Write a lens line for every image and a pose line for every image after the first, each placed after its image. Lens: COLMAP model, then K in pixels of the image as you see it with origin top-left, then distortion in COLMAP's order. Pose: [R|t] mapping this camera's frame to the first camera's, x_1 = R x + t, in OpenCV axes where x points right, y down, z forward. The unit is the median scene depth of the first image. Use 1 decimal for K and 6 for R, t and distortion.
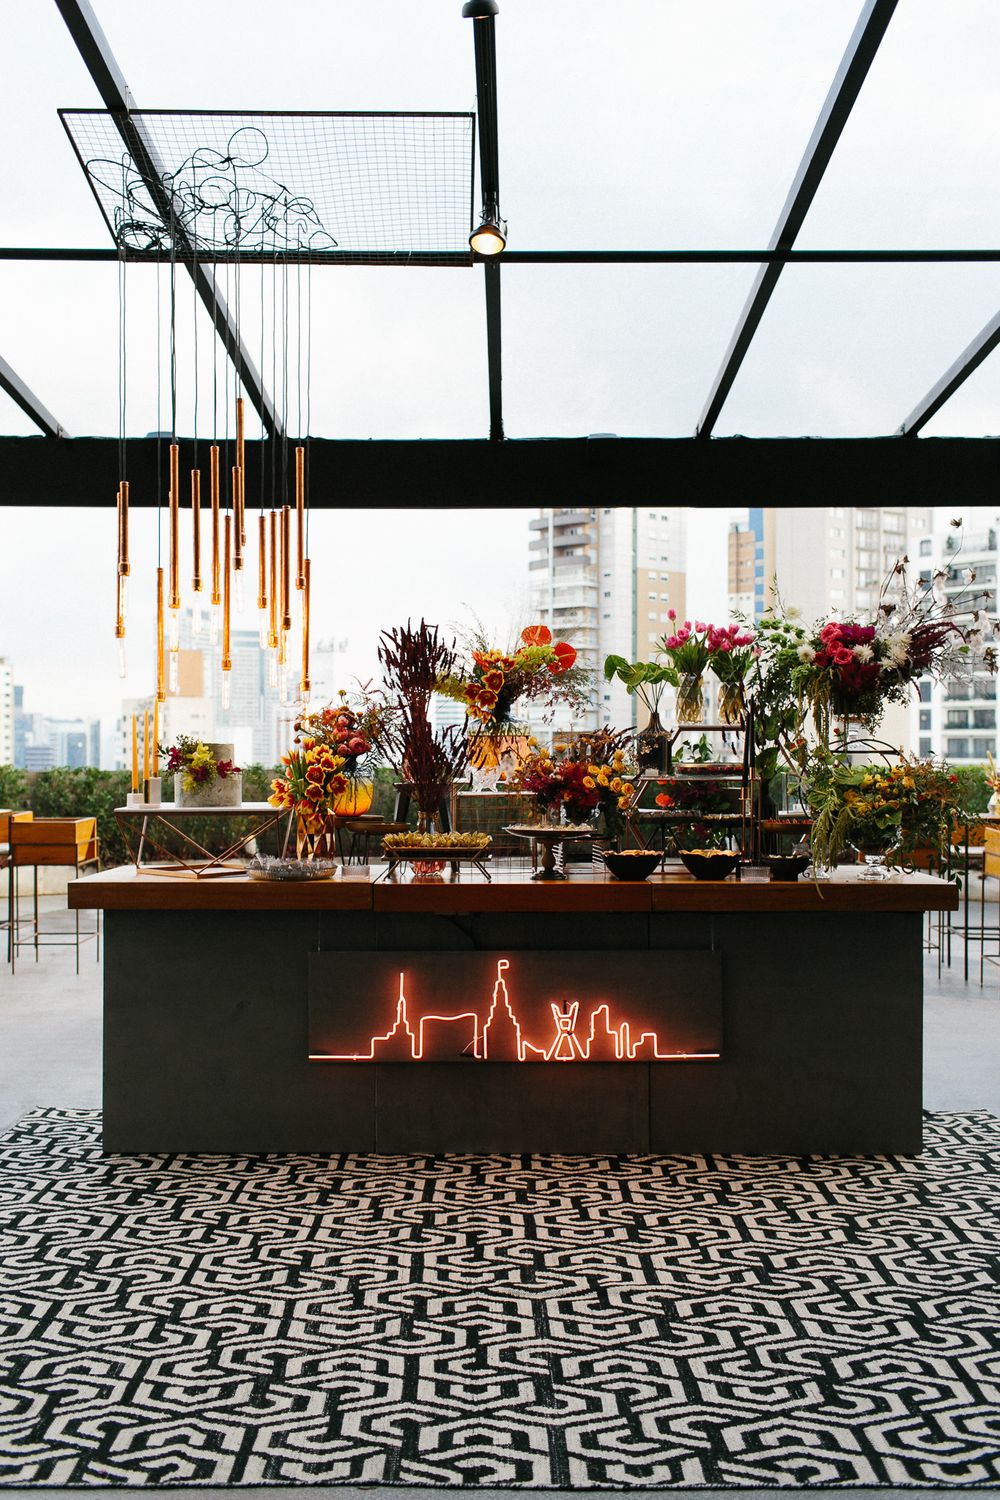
lens RADIAL K [[1450.2, 0, 493.7], [0, 1450.2, 748.9], [0, 0, 1]] dist [0.005895, 0.000000]
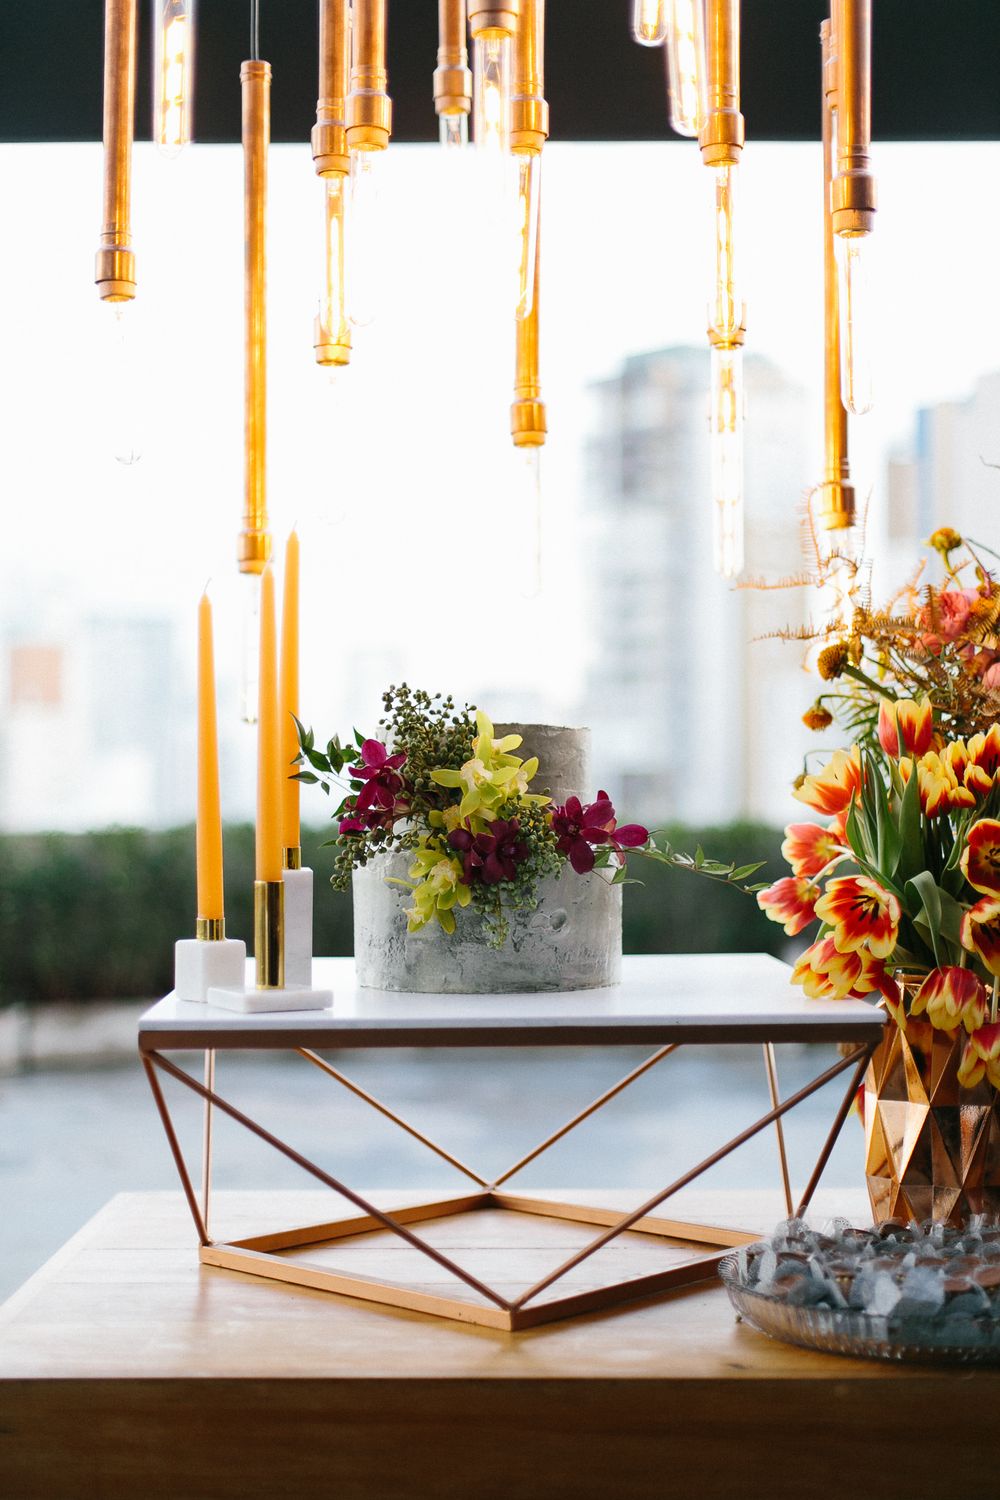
lens RADIAL K [[2208.9, 0, 502.2], [0, 2208.9, 751.8], [0, 0, 1]] dist [0.022037, 0.000000]
pose [[0.999667, 0.002015, 0.025712, -0.208377], [-0.001800, 0.999964, -0.008351, 0.003791], [-0.025728, 0.008302, 0.999635, 0.643309]]
